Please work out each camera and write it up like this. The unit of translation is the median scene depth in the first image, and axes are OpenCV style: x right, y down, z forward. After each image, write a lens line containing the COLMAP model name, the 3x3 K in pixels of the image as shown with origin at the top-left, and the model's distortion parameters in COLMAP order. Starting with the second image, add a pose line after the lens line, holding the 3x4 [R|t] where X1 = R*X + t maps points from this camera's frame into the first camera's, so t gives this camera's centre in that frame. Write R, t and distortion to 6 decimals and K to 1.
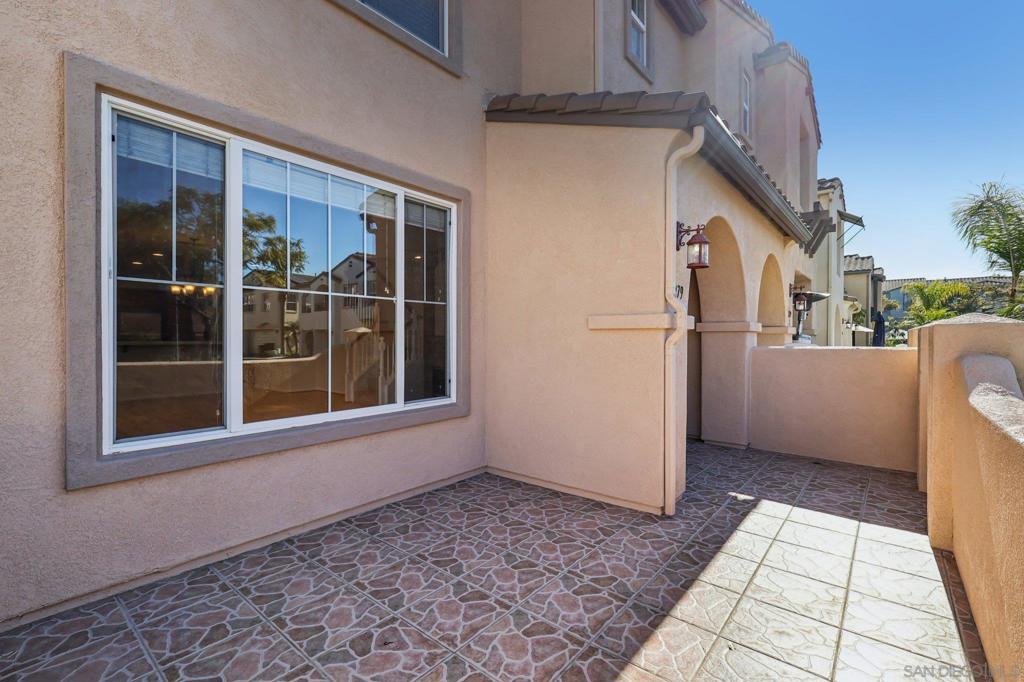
lens RADIAL K [[447.6, 0, 509.3], [0, 447.6, 341.0], [0, 0, 1]] dist [0.001585, 0.000095]
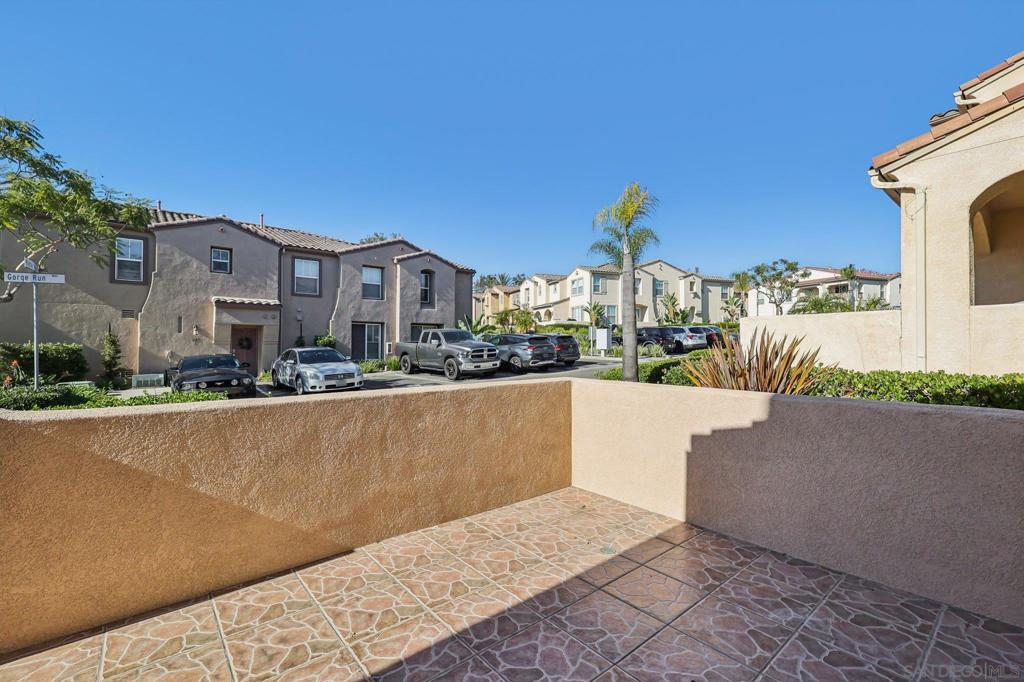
lens RADIAL K [[444.0, 0, 511.6], [0, 444.0, 342.7], [0, 0, 1]] dist [0.003188, 0.000454]
pose [[-0.985980, 0.002444, 0.166844, -0.040499], [0.001533, 0.999983, -0.005592, -0.008643], [-0.166855, -0.005257, -0.985967, 1.246756]]
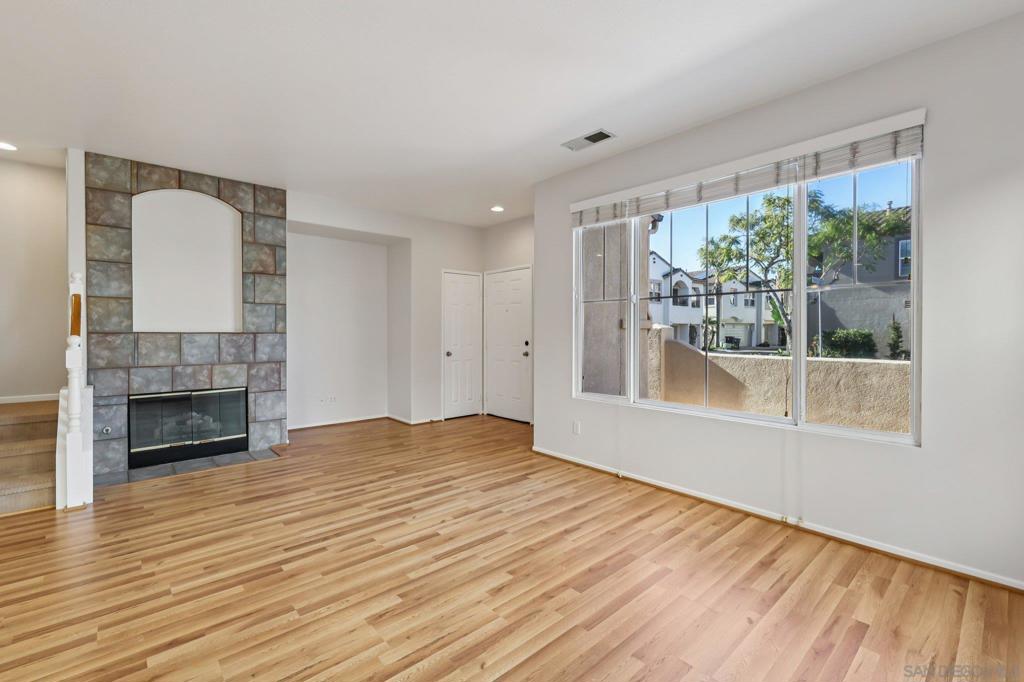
lens RADIAL K [[447.6, 0, 509.3], [0, 447.6, 341.0], [0, 0, 1]] dist [0.001585, 0.000095]
pose [[0.144072, -0.020346, 0.989358, -1.571256], [0.001479, 0.999792, 0.020345, -0.016291], [-0.989566, -0.001468, 0.144072, 1.372508]]
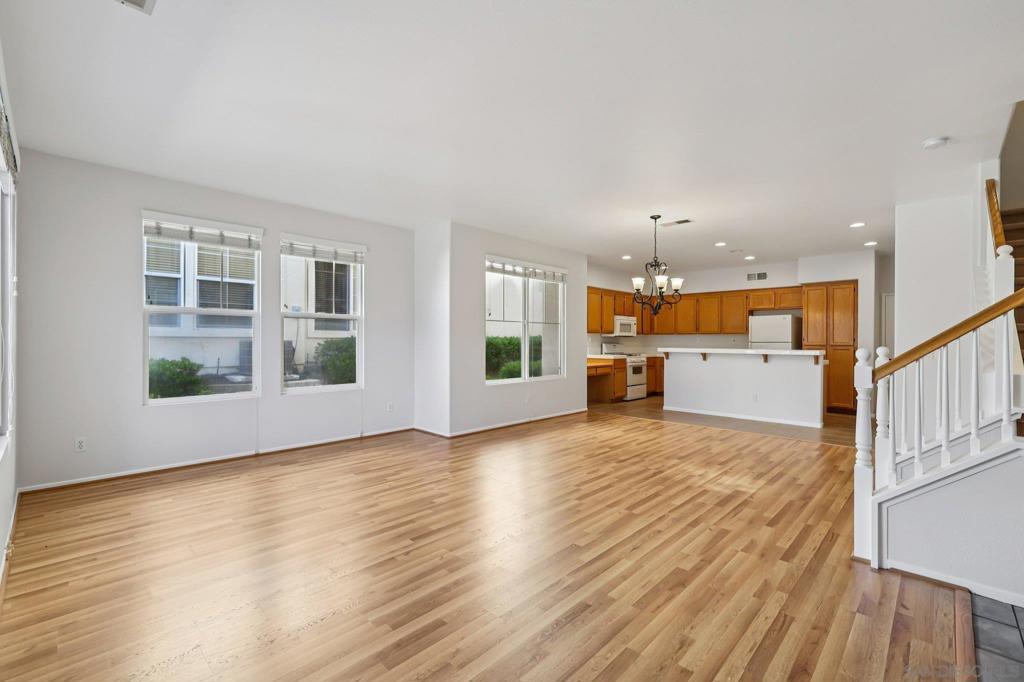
lens RADIAL K [[447.6, 0, 509.3], [0, 447.6, 341.0], [0, 0, 1]] dist [0.001585, 0.000095]
pose [[-0.068205, 0.005752, -0.997655, 0.171731], [-0.005671, 0.999965, 0.006153, -0.023826], [0.997655, 0.006078, -0.068170, 1.896437]]
